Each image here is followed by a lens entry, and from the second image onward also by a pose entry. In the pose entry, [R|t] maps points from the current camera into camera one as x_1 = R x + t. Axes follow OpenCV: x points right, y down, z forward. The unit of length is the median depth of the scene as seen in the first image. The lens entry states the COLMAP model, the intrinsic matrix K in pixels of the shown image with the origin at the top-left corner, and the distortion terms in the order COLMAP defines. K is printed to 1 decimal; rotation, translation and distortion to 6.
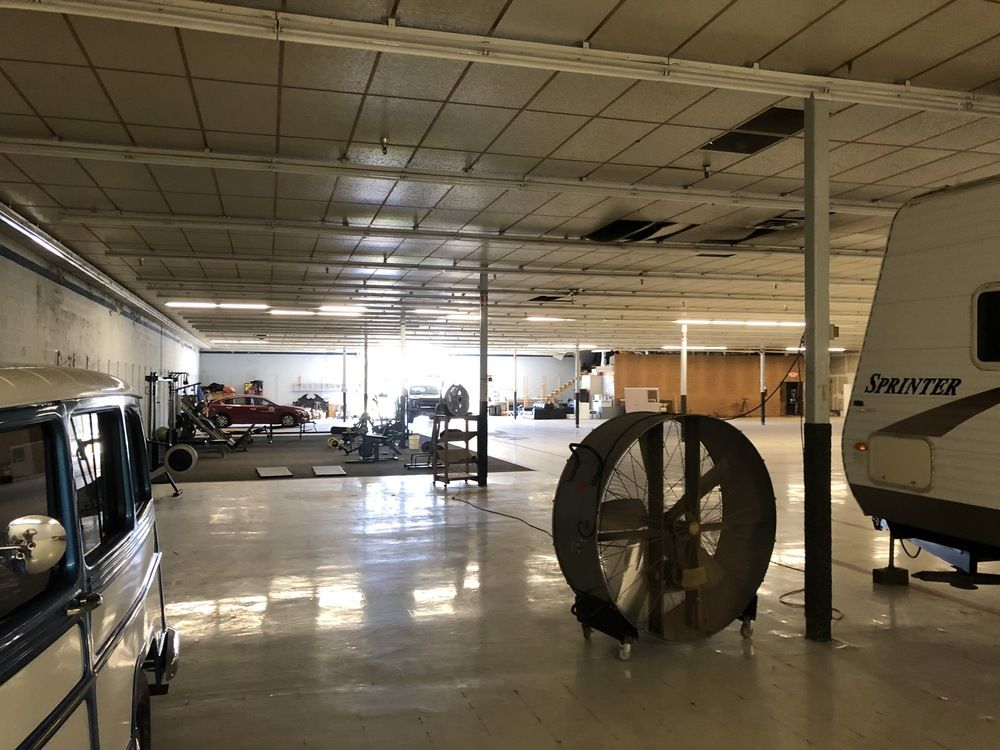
lens RADIAL K [[800.9, 0, 500.9], [0, 800.9, 383.0], [0, 0, 1]] dist [0.031911, -0.031482]
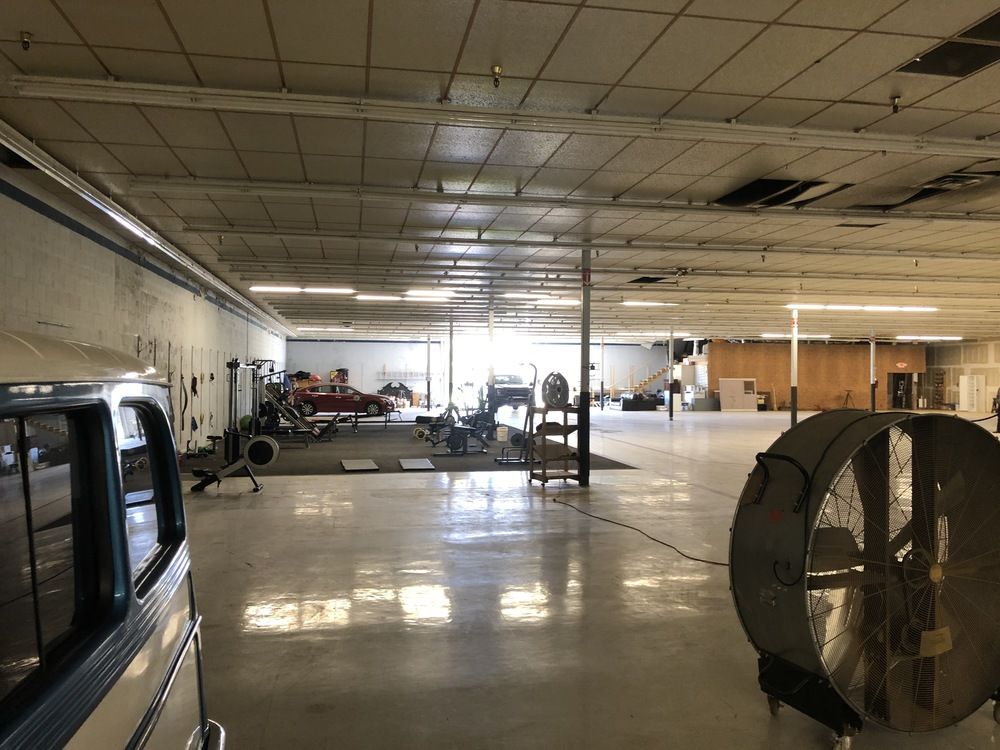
lens RADIAL K [[800.9, 0, 500.5], [0, 800.9, 370.2], [0, 0, 1]] dist [0.031911, -0.031482]
pose [[0.995015, 0.004790, -0.099609, -0.029331], [-0.005095, 0.999983, -0.002806, 0.001654], [0.099594, 0.003300, 0.995023, 0.097805]]
